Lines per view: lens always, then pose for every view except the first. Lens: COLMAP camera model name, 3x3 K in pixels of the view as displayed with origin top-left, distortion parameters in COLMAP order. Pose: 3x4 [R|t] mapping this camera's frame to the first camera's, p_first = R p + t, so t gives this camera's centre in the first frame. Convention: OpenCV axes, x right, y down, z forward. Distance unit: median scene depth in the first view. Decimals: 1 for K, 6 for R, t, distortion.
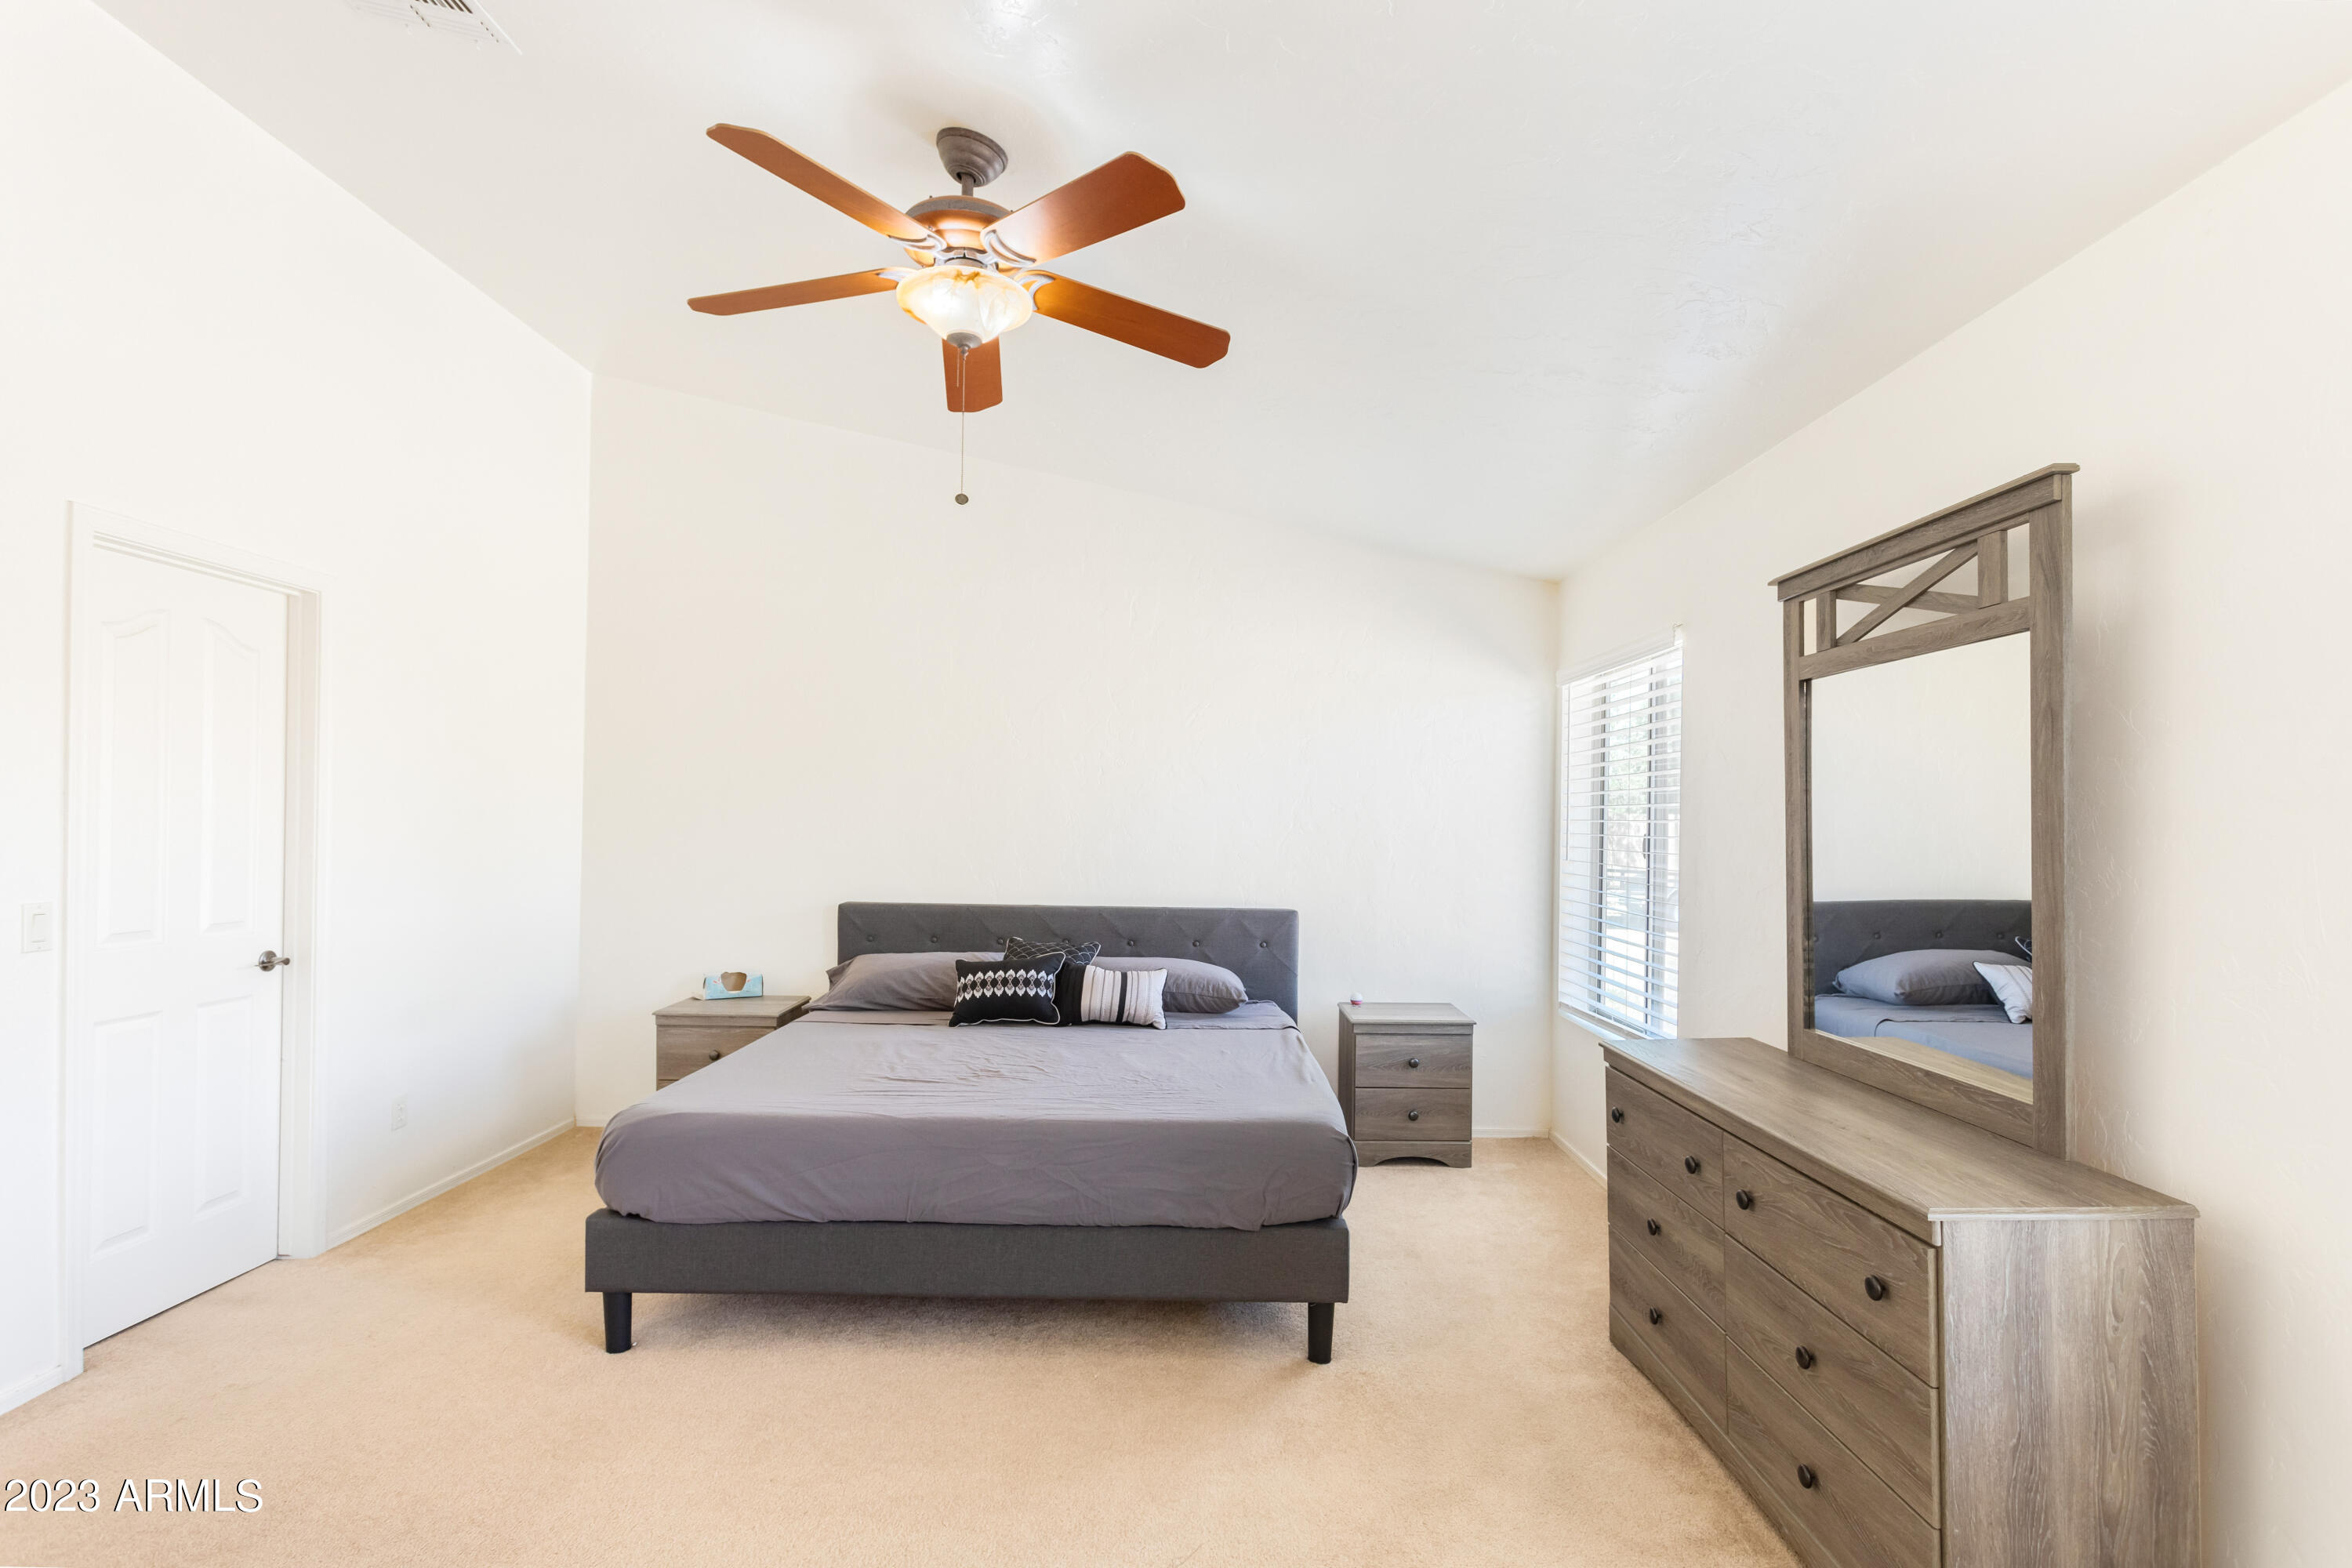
lens RADIAL K [[1133.2, 0, 1169.8], [0, 1133.2, 781.1], [0, 0, 1]] dist [0.001261, 0.000540]
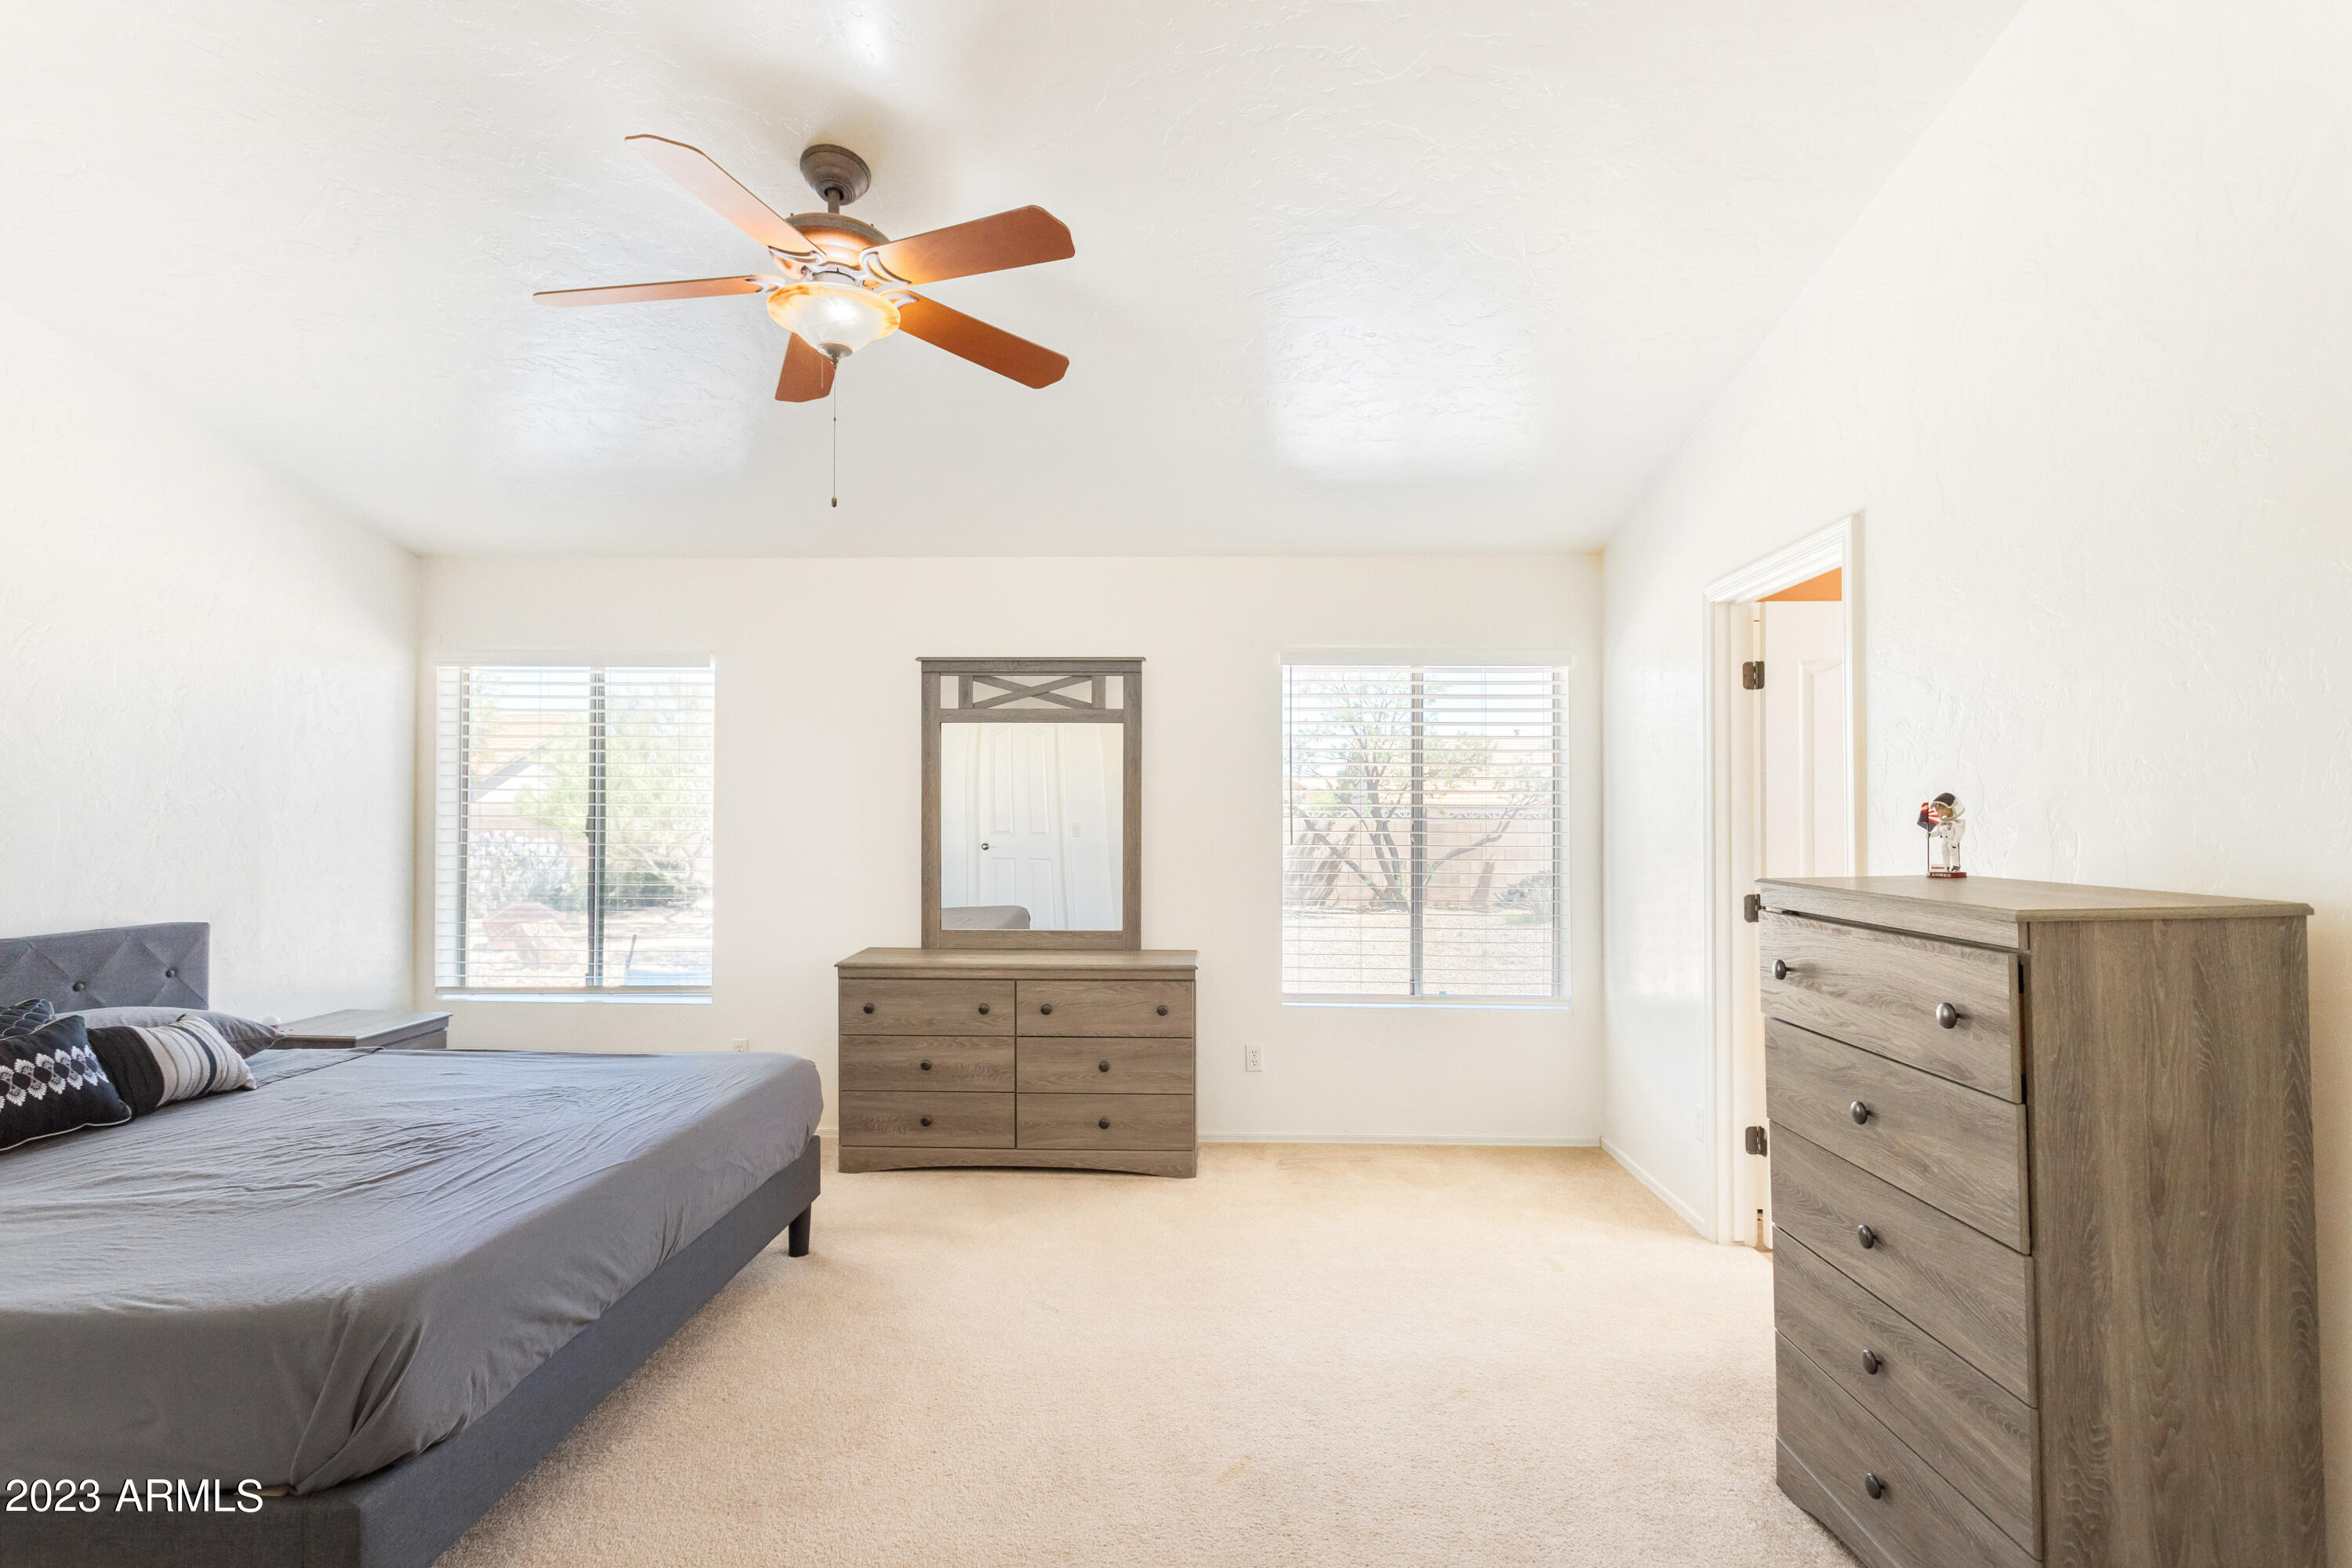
lens RADIAL K [[1133.2, 0, 1169.8], [0, 1133.2, 781.1], [0, 0, 1]] dist [0.001261, 0.000540]
pose [[0.029711, 0.026585, 0.999205, -1.194582], [-0.038426, 0.998938, -0.025436, 0.028360], [-0.998820, -0.037639, 0.030701, 0.660311]]
